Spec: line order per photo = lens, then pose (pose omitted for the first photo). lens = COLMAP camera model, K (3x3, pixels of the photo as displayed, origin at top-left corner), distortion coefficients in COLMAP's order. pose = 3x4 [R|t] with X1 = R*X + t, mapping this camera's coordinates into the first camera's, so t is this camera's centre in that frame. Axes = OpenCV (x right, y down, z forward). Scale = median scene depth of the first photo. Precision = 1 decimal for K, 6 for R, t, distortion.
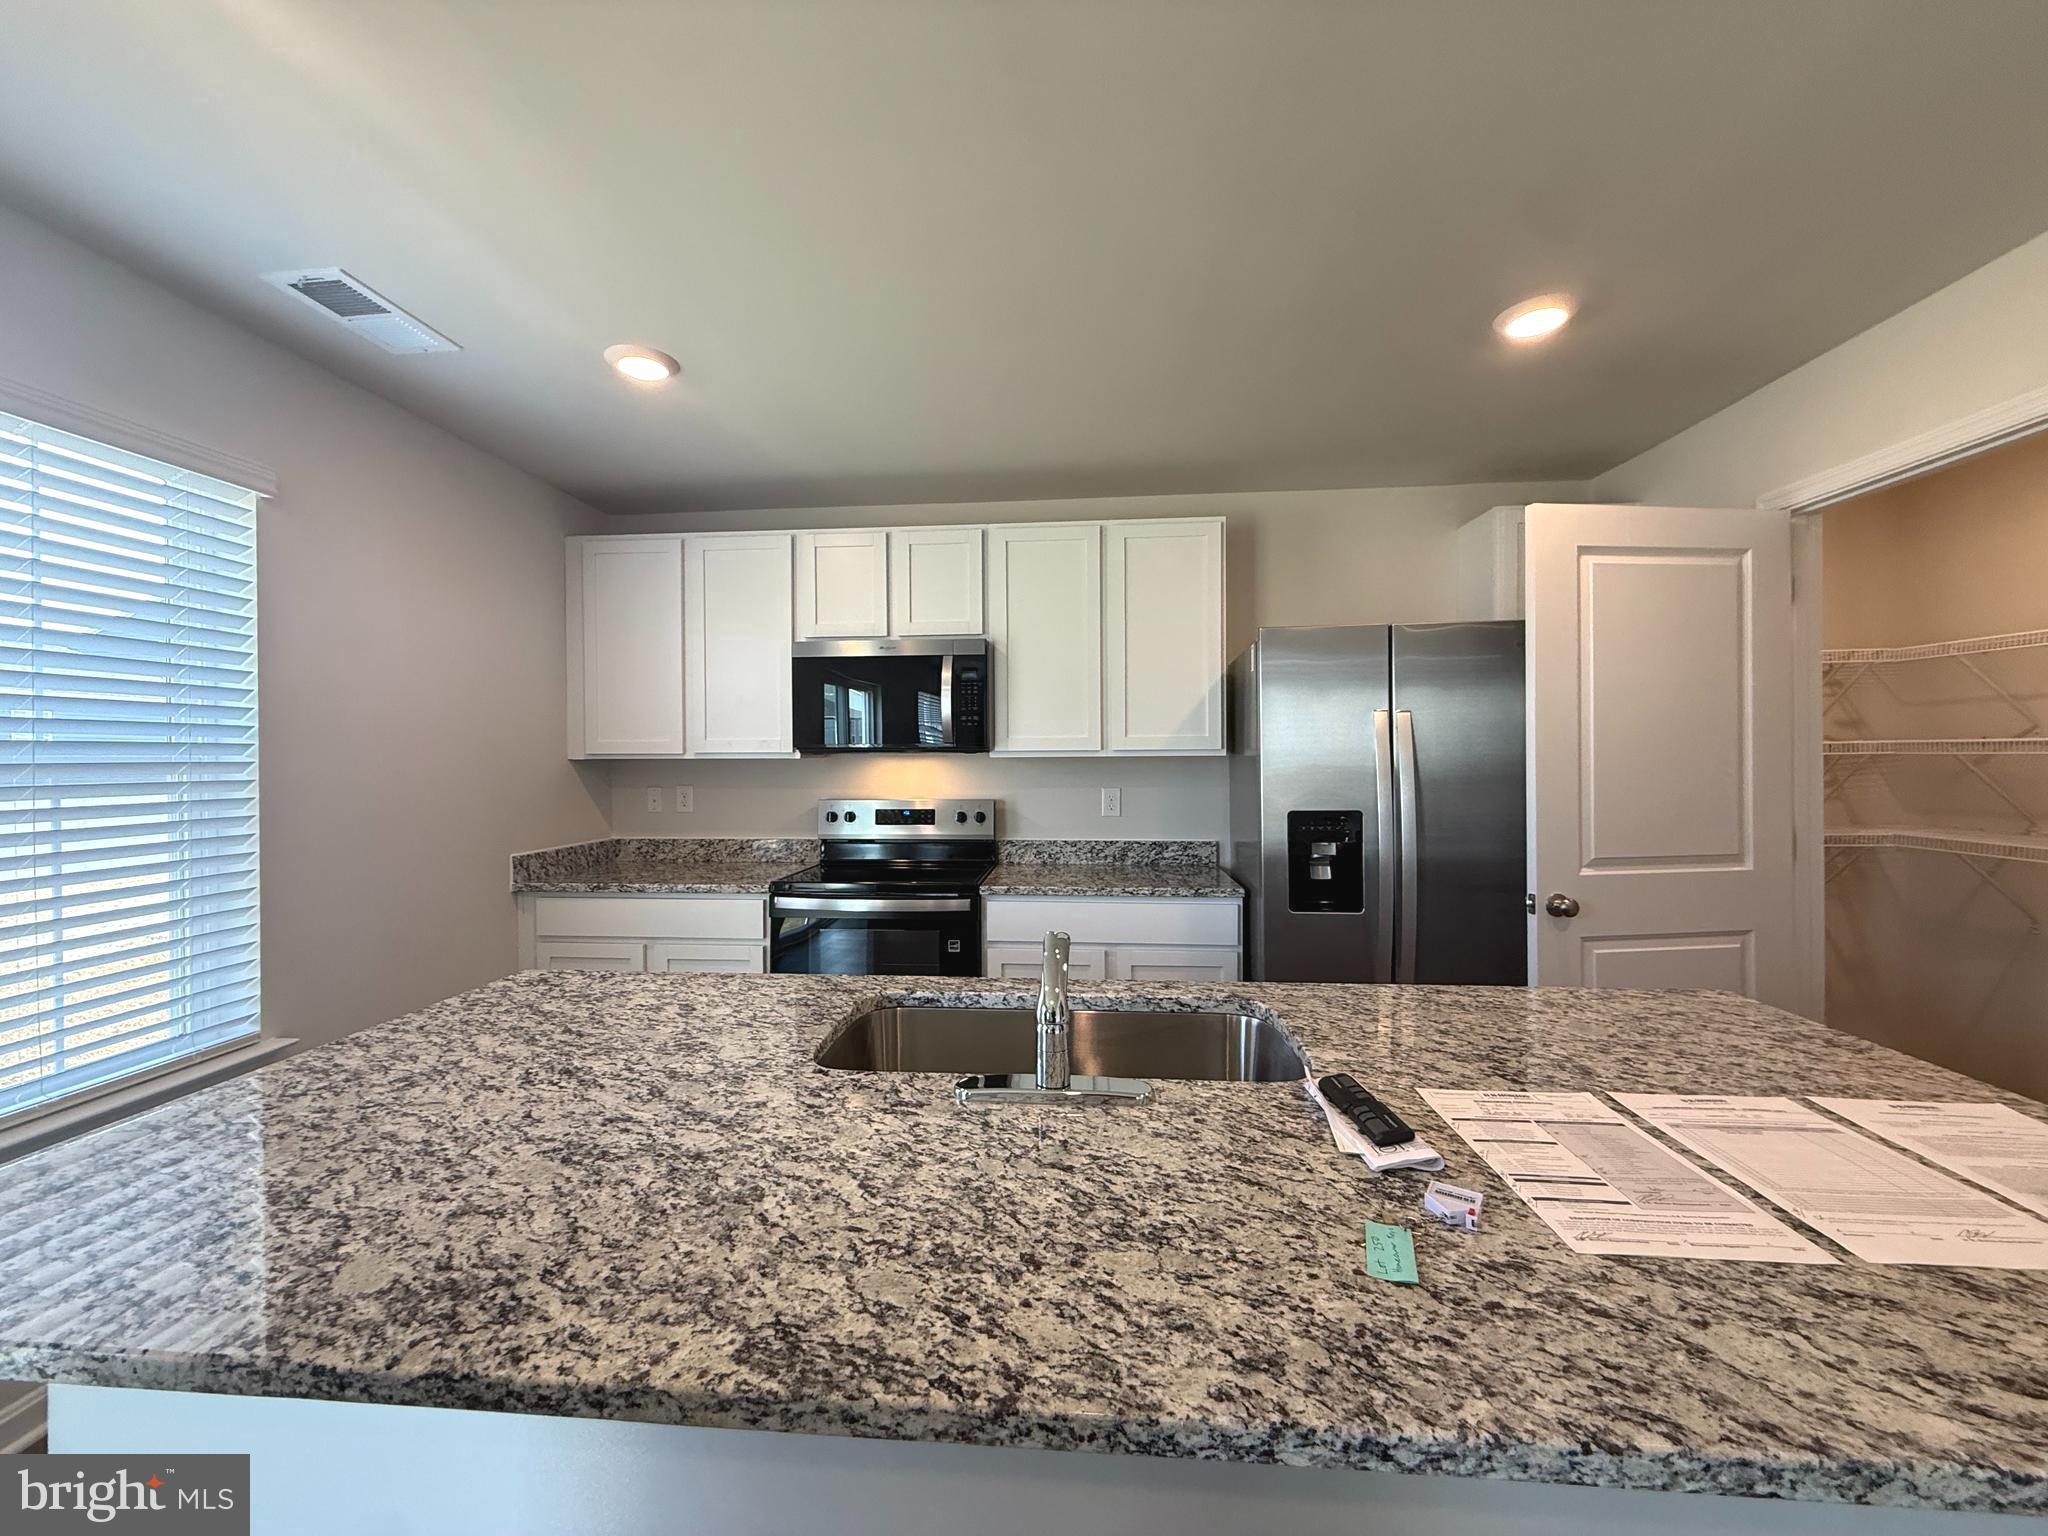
lens RADIAL K [[811.6, 0, 1016.7], [0, 811.6, 765.1], [0, 0, 1]] dist [-0.000612, 0.000338]
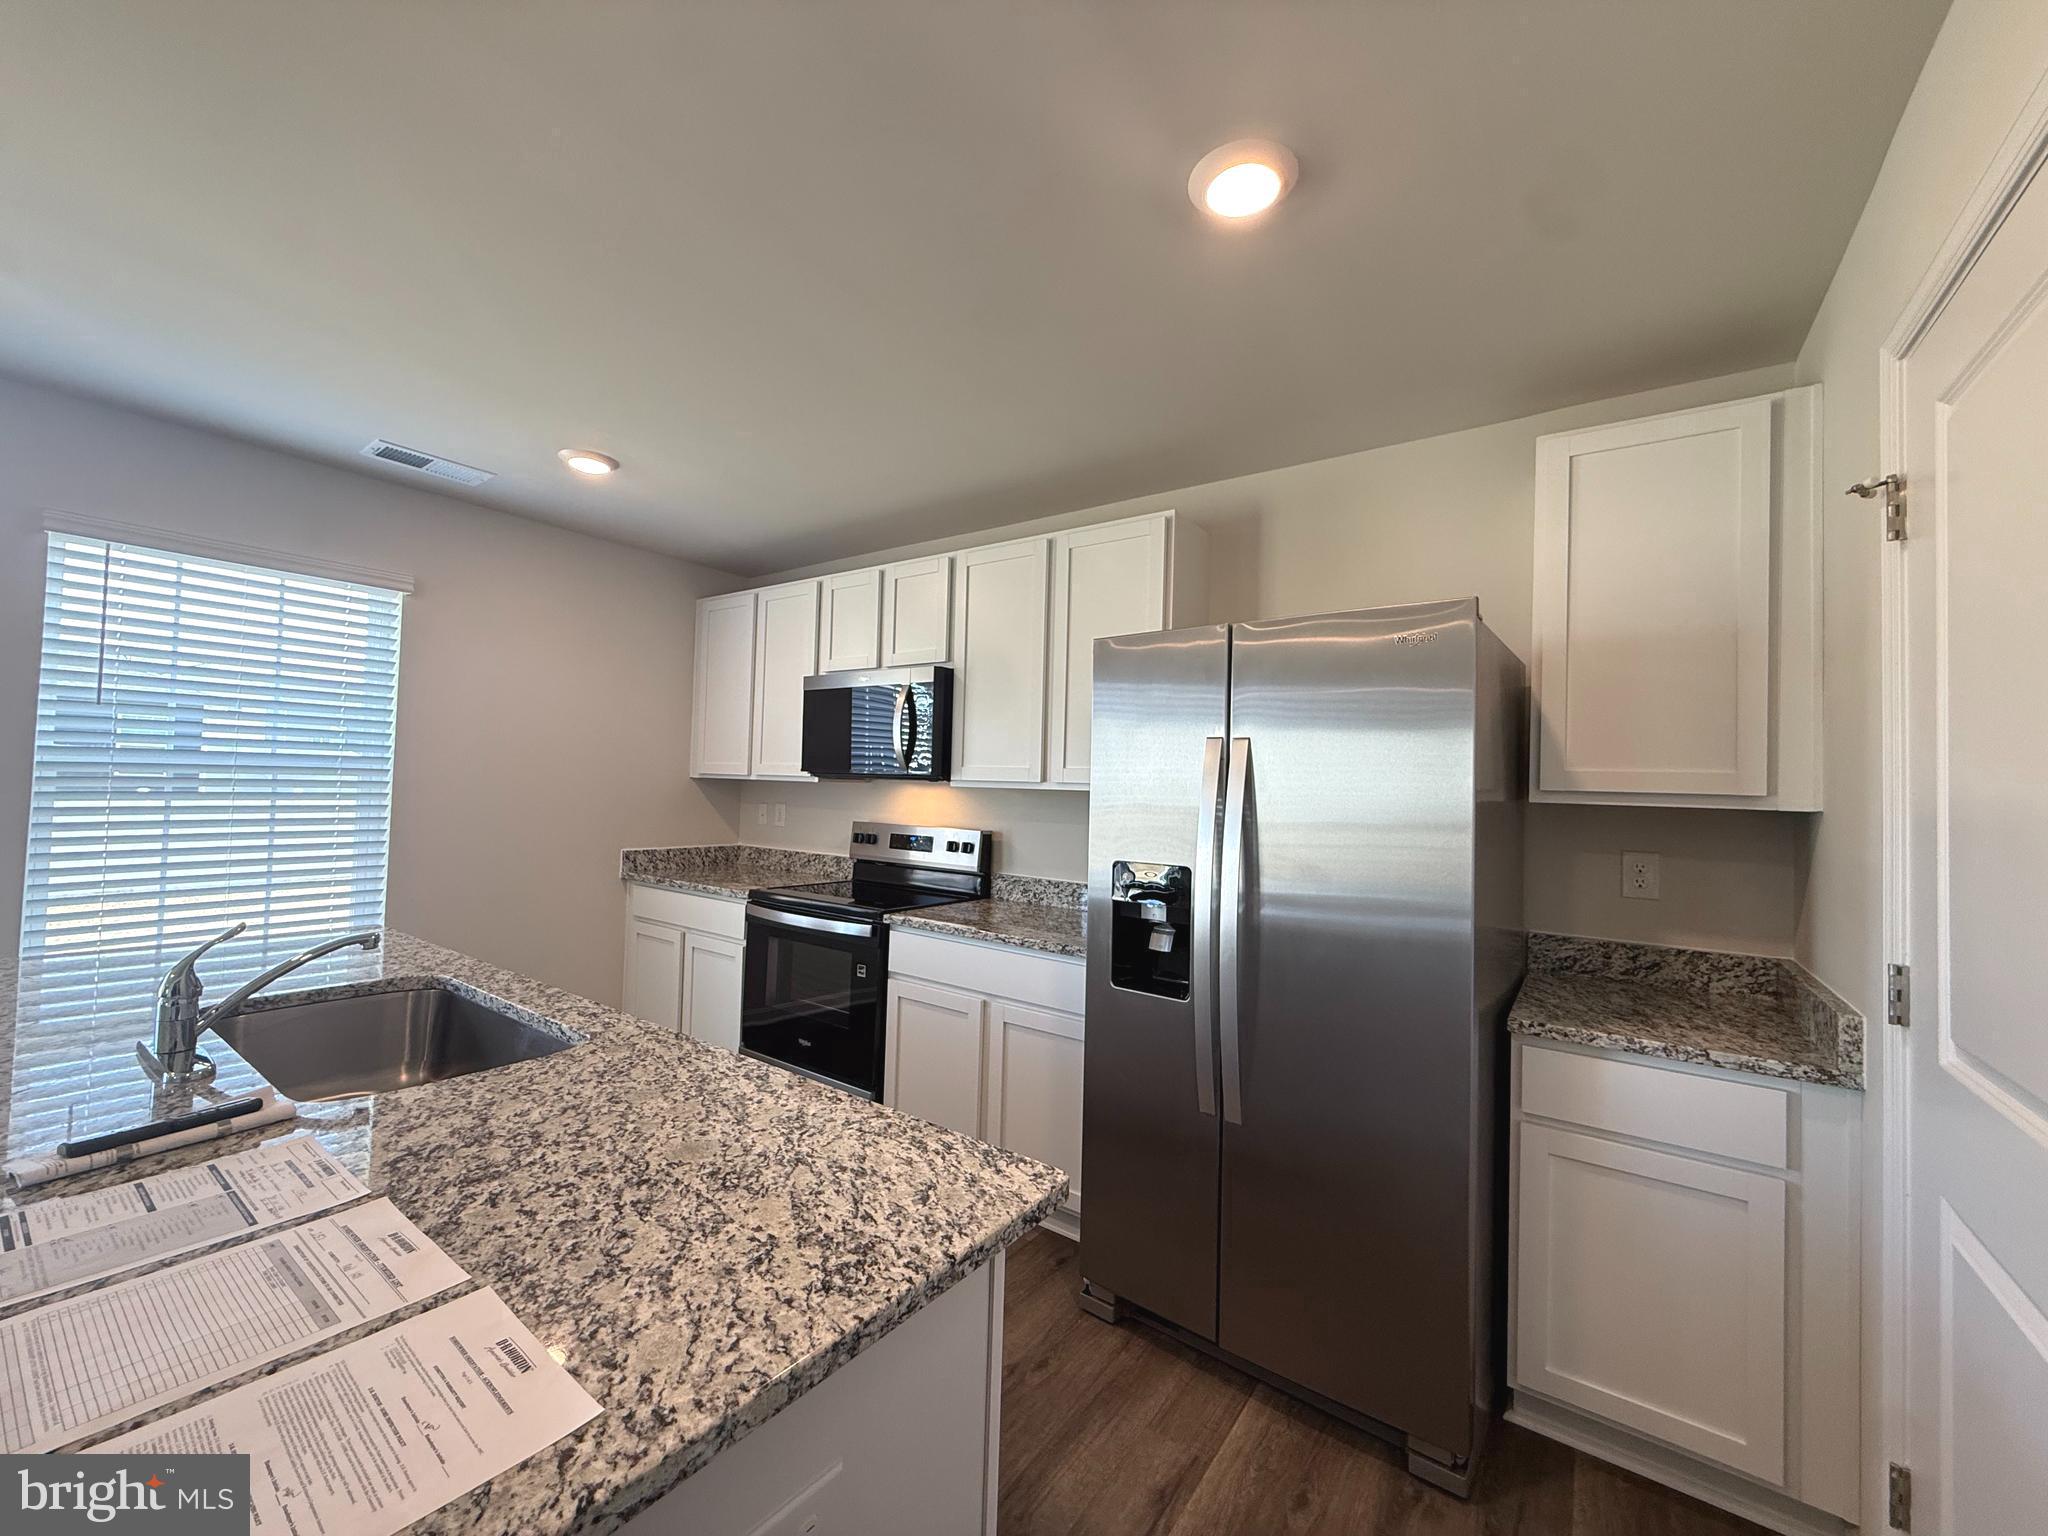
lens RADIAL K [[811.6, 0, 1017.4], [0, 811.6, 767.5], [0, 0, 1]] dist [-0.000612, 0.000338]
pose [[0.856482, 0.020458, -0.515772, 0.555459], [-0.040938, 0.998759, -0.028366, -0.008186], [0.514552, 0.045409, 0.856256, 0.205450]]
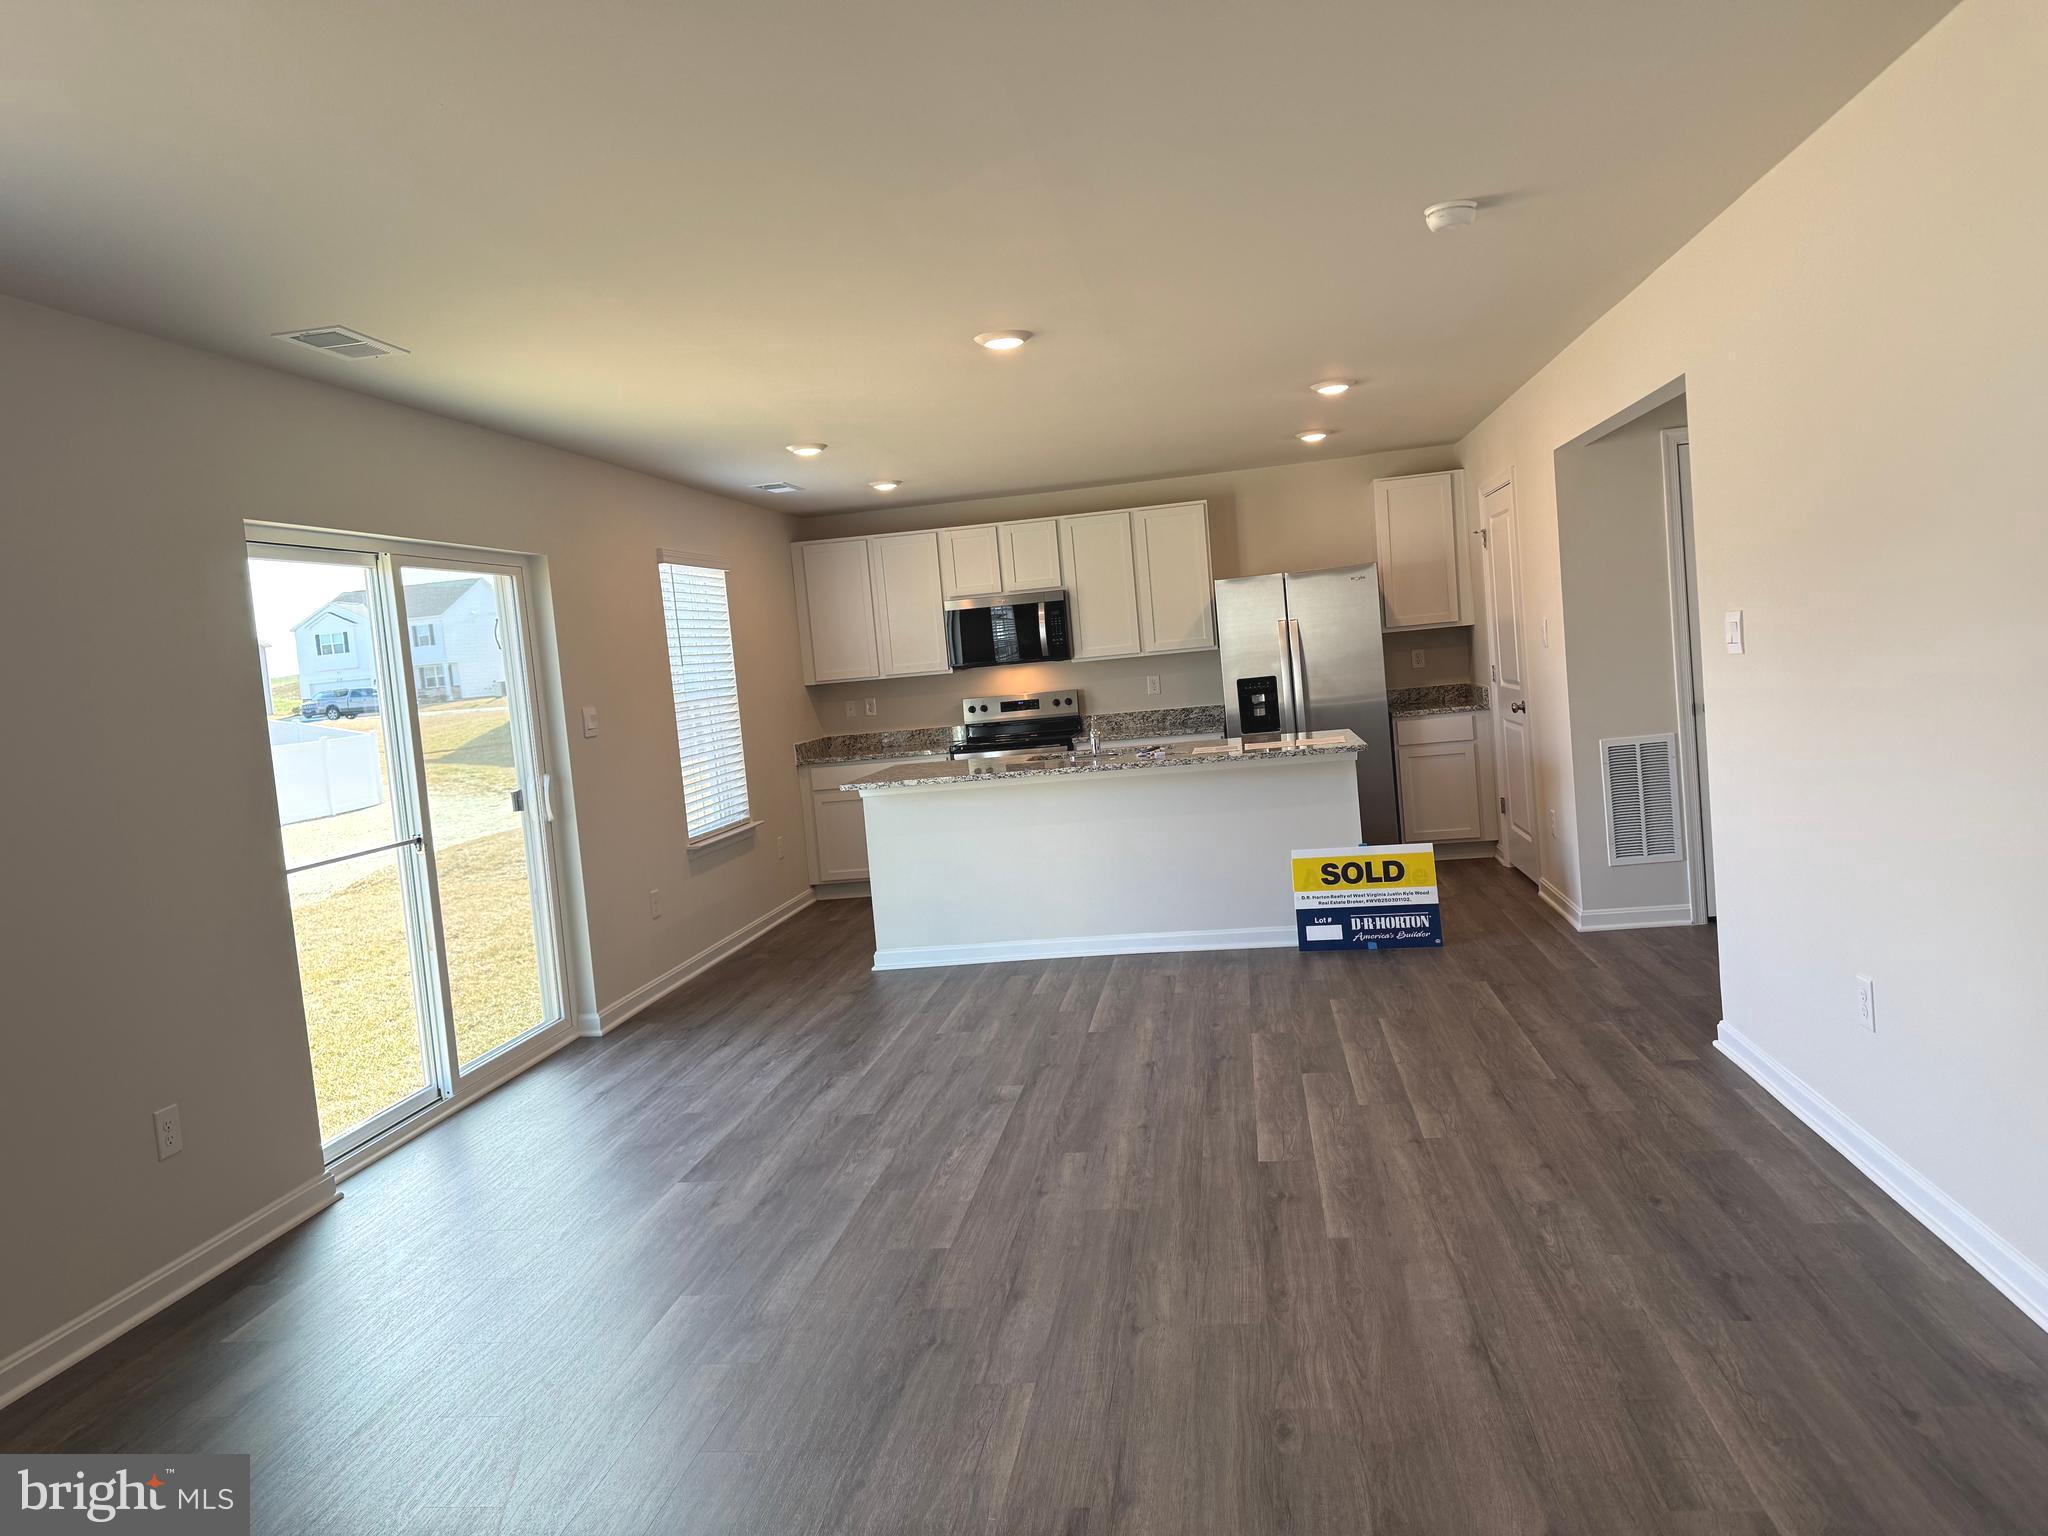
lens RADIAL K [[1357.3, 0, 1009.9], [0, 1357.3, 764.5], [0, 0, 1]] dist [0.006202, -0.012806]
pose [[0.992960, -0.076395, -0.090527, 0.074372], [0.083039, 0.993938, 0.072054, -0.012436], [0.084474, -0.079064, 0.993284, -1.711921]]
